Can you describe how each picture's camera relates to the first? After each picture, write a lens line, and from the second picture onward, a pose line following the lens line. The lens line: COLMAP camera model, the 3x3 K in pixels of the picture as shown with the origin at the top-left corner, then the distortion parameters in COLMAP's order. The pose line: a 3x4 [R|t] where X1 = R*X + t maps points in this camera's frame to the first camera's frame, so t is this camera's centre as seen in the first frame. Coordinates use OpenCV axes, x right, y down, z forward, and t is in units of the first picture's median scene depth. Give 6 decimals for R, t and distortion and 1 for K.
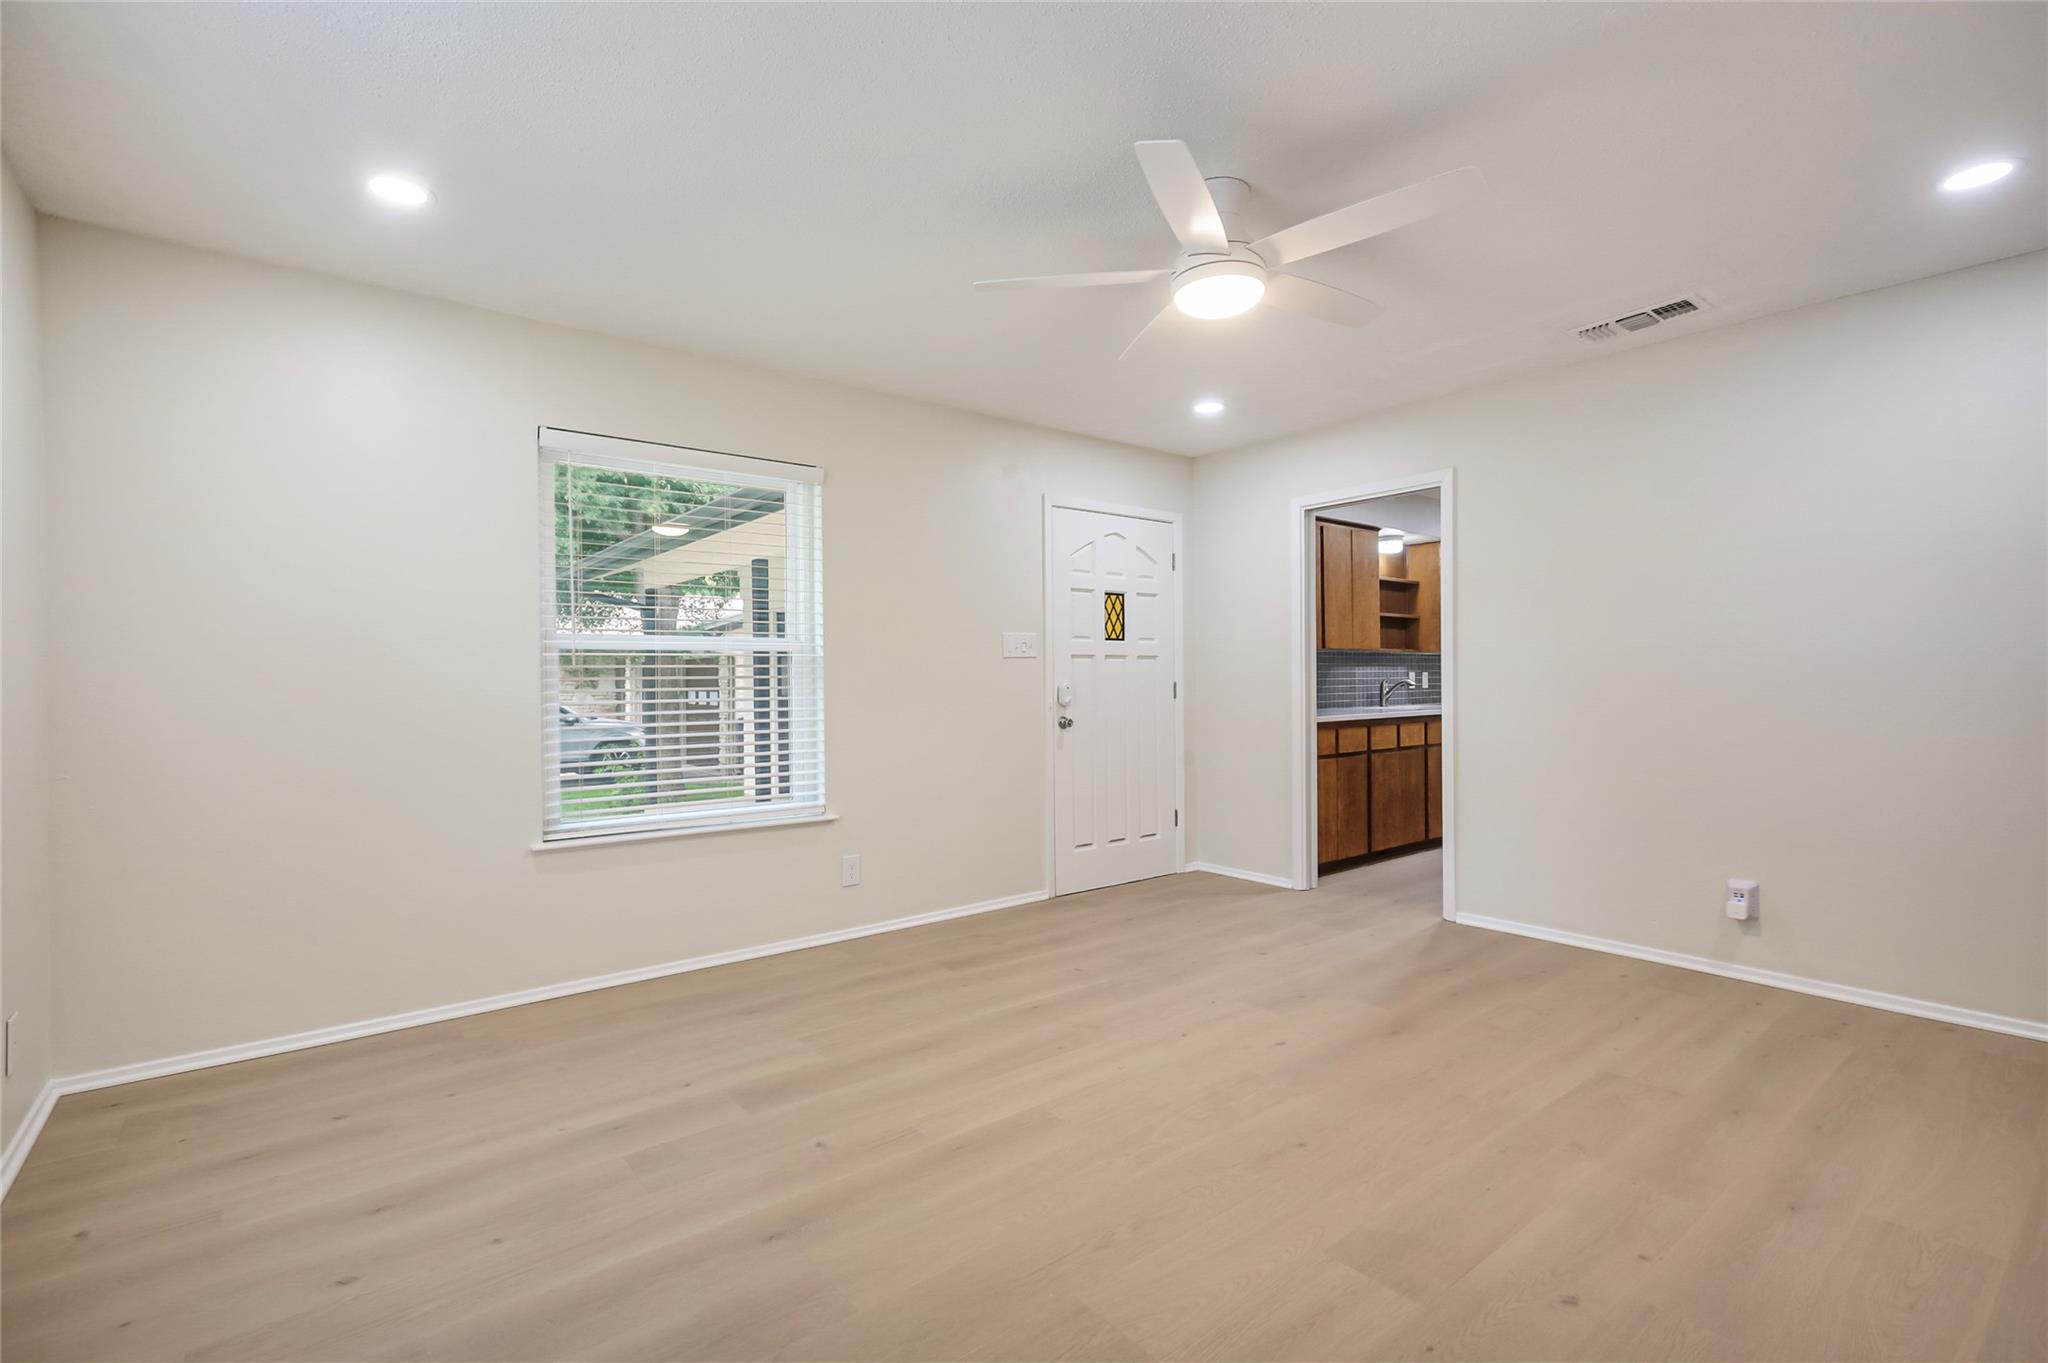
lens RADIAL K [[943.4, 0, 1013.0], [0, 943.4, 677.0], [0, 0, 1]] dist [0.003173, -0.001114]
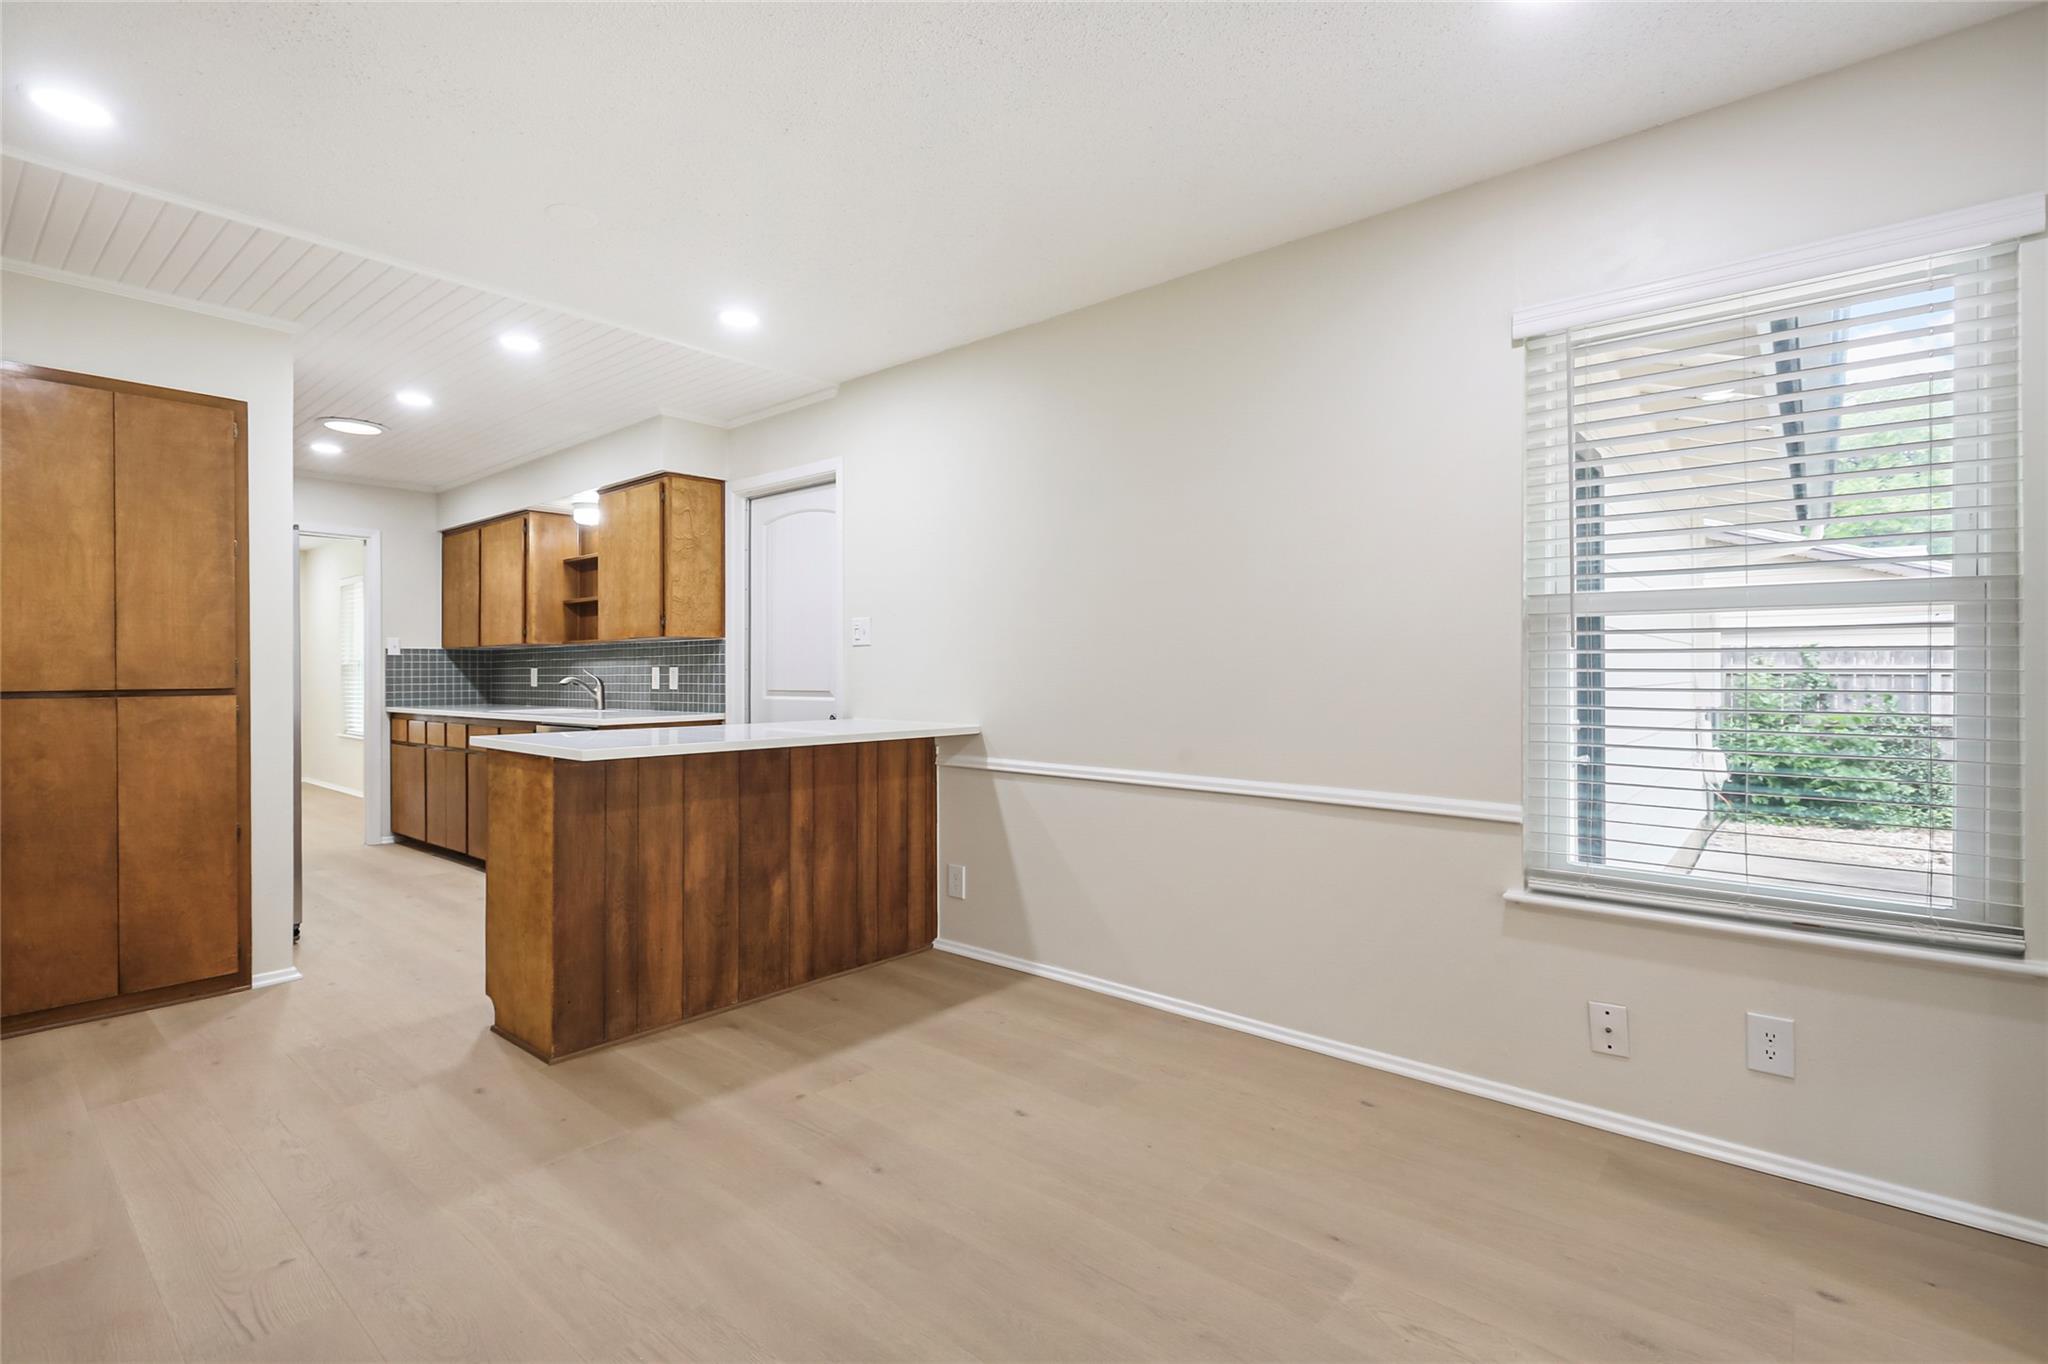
lens RADIAL K [[943.4, 0, 1022.0], [0, 943.4, 672.3], [0, 0, 1]] dist [0.003173, -0.001114]
pose [[0.197736, 0.003669, -0.980248, 1.298946], [0.002476, 0.999988, 0.004243, -0.004291], [0.980252, -0.003266, 0.197725, 1.221543]]
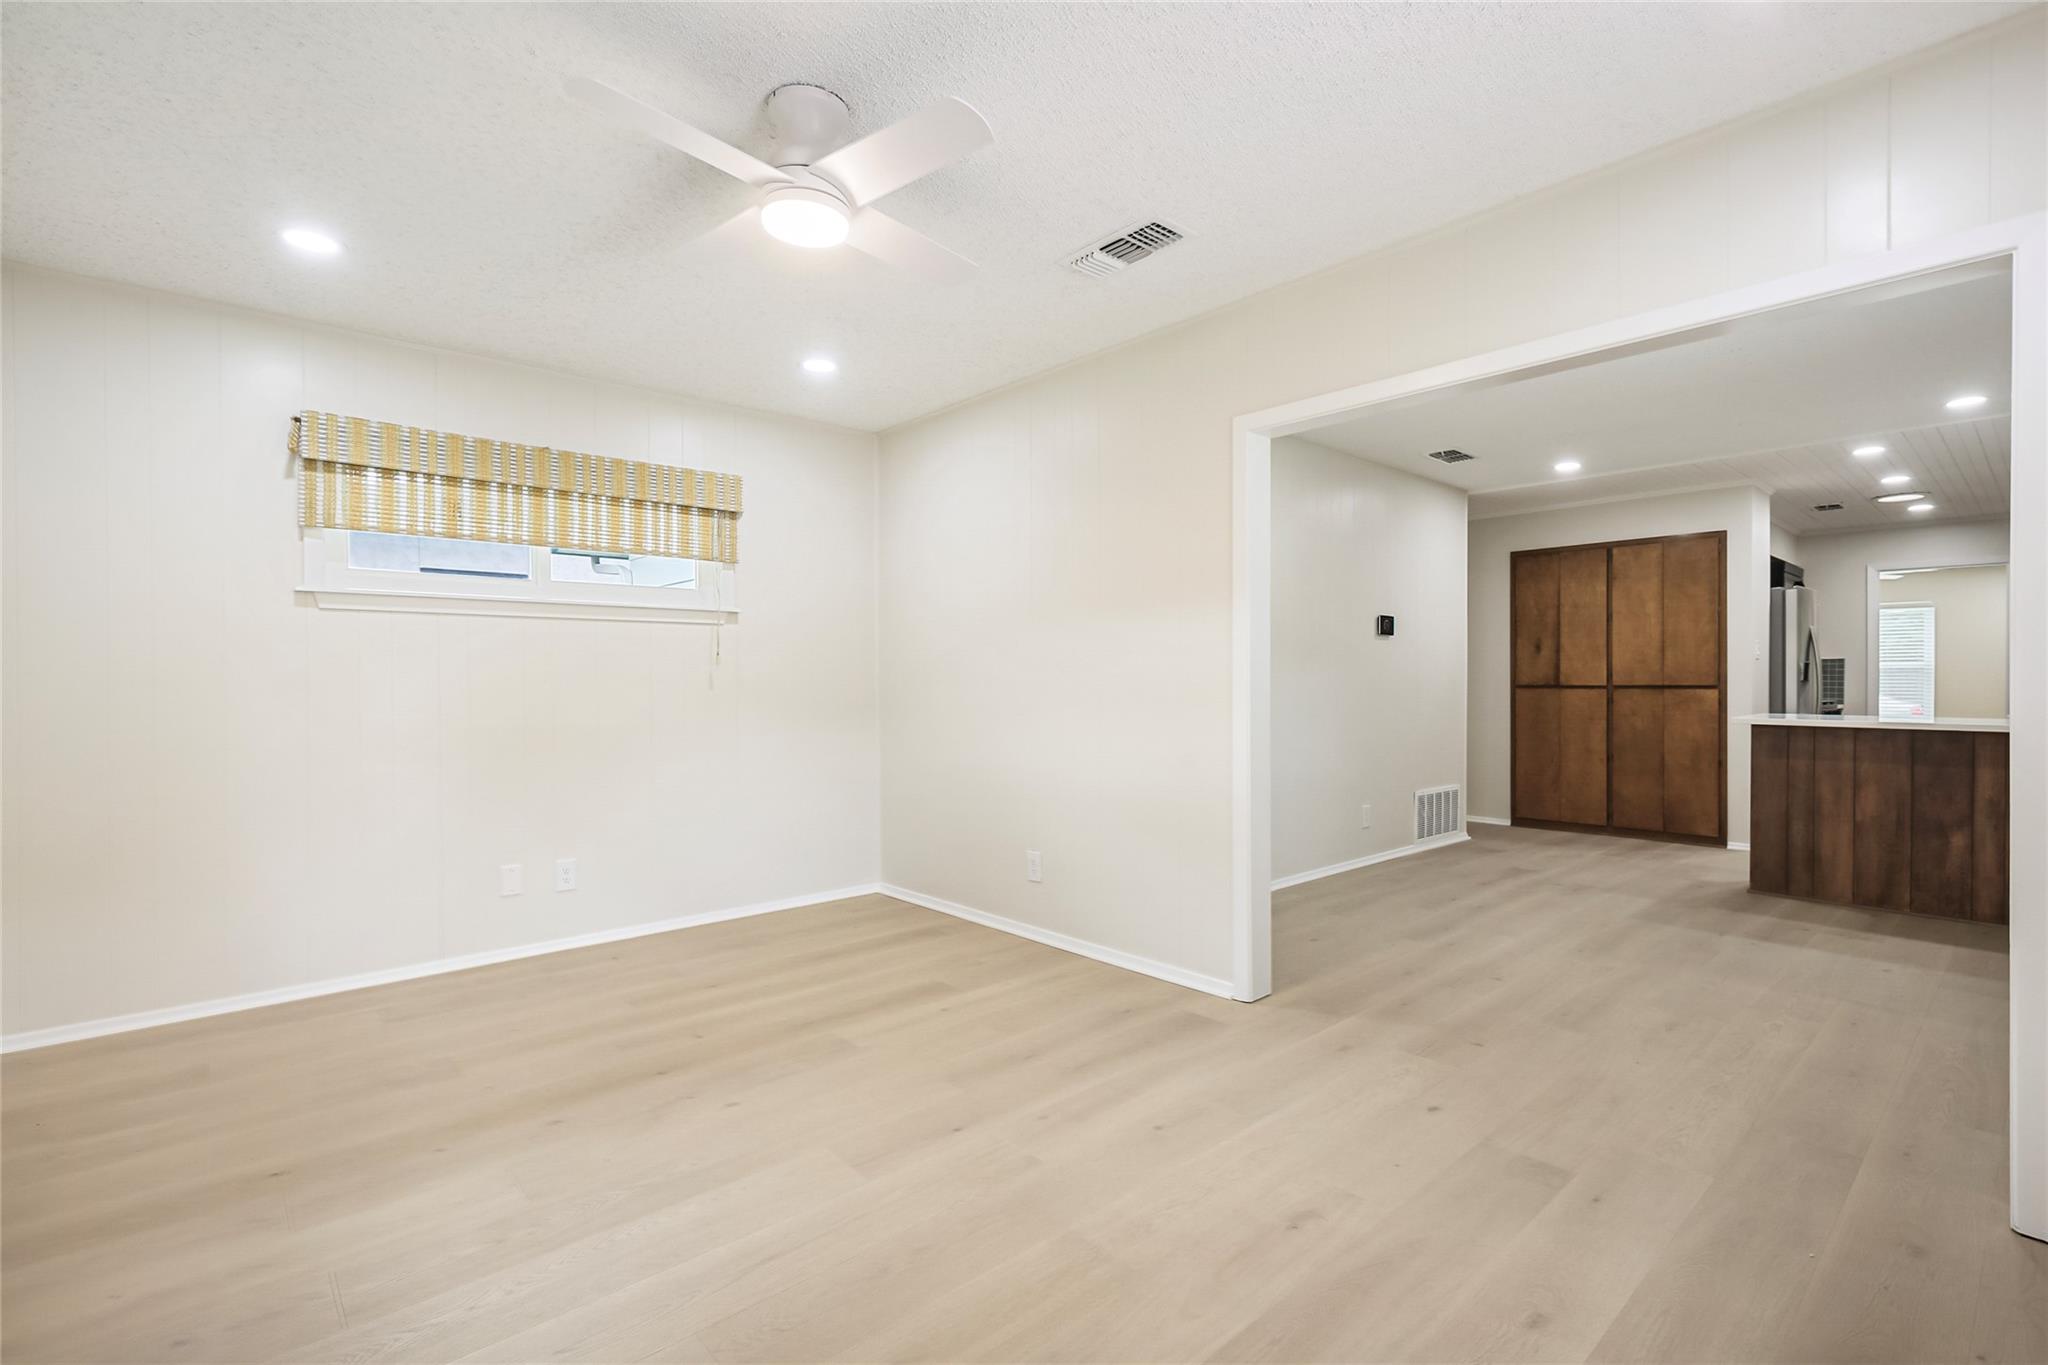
lens RADIAL K [[943.4, 0, 1015.0], [0, 943.4, 690.9], [0, 0, 1]] dist [0.003173, -0.001114]
pose [[-0.997923, 0.003562, -0.064317, 1.484545], [0.002790, 0.999923, 0.012082, -0.002608], [0.064355, 0.011877, -0.997856, 1.809987]]
